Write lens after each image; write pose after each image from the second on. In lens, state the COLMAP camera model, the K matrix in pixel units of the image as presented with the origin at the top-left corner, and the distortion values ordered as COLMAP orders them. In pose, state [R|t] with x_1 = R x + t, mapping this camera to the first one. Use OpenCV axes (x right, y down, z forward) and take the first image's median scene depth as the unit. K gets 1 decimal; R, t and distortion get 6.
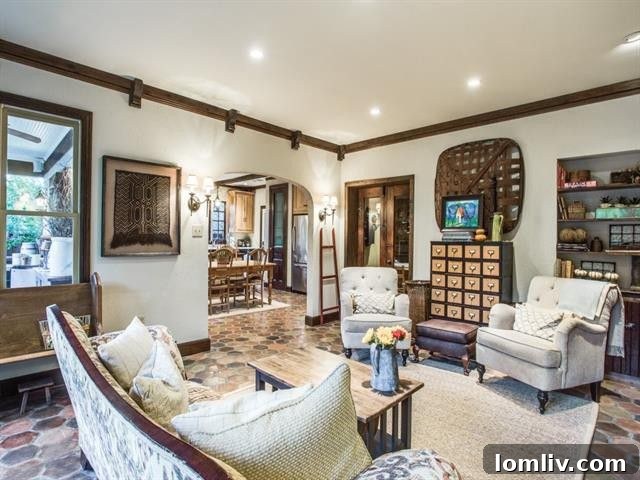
lens RADIAL K [[335.2, 0, 320.2], [0, 335.2, 235.5], [0, 0, 1]] dist [0.001331, 0.001480]
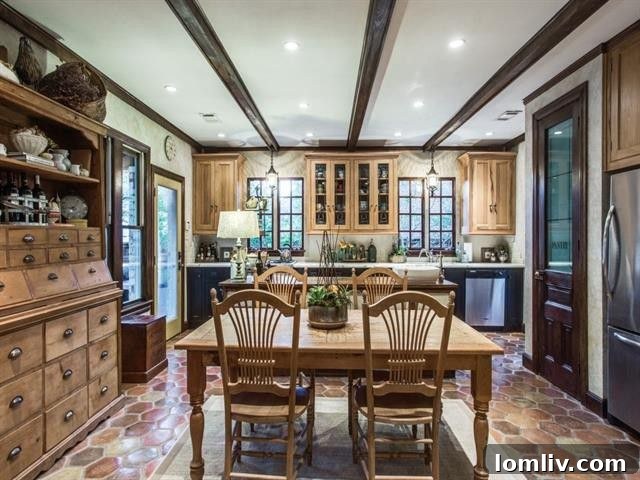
lens RADIAL K [[353.0, 0, 317.8], [0, 353.0, 238.4], [0, 0, 1]] dist [-0.001026, 0.001308]
pose [[0.684759, -0.014419, -0.728627, -0.020580], [0.010130, 0.999896, -0.010268, 0.000386], [0.728699, -0.000350, 0.684834, 0.451421]]
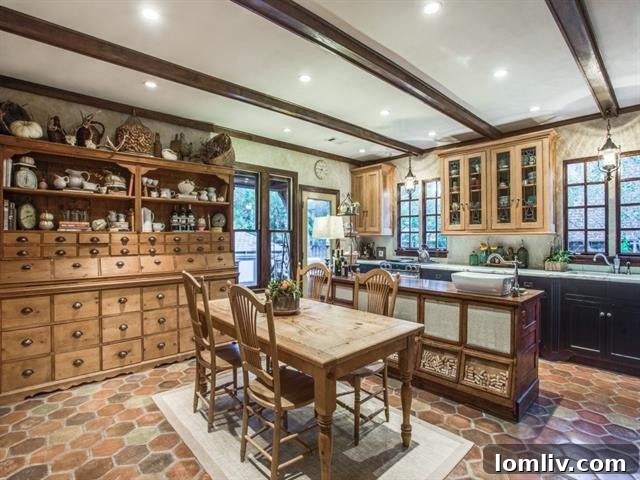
lens RADIAL K [[333.8, 0, 318.1], [0, 333.8, 238.3], [0, 0, 1]] dist [-0.039592, 0.016603]
pose [[-0.048827, -0.017475, -0.998654, 0.076062], [-0.001602, 0.999847, -0.017417, 0.002074], [0.998806, 0.000750, -0.048847, 0.648172]]
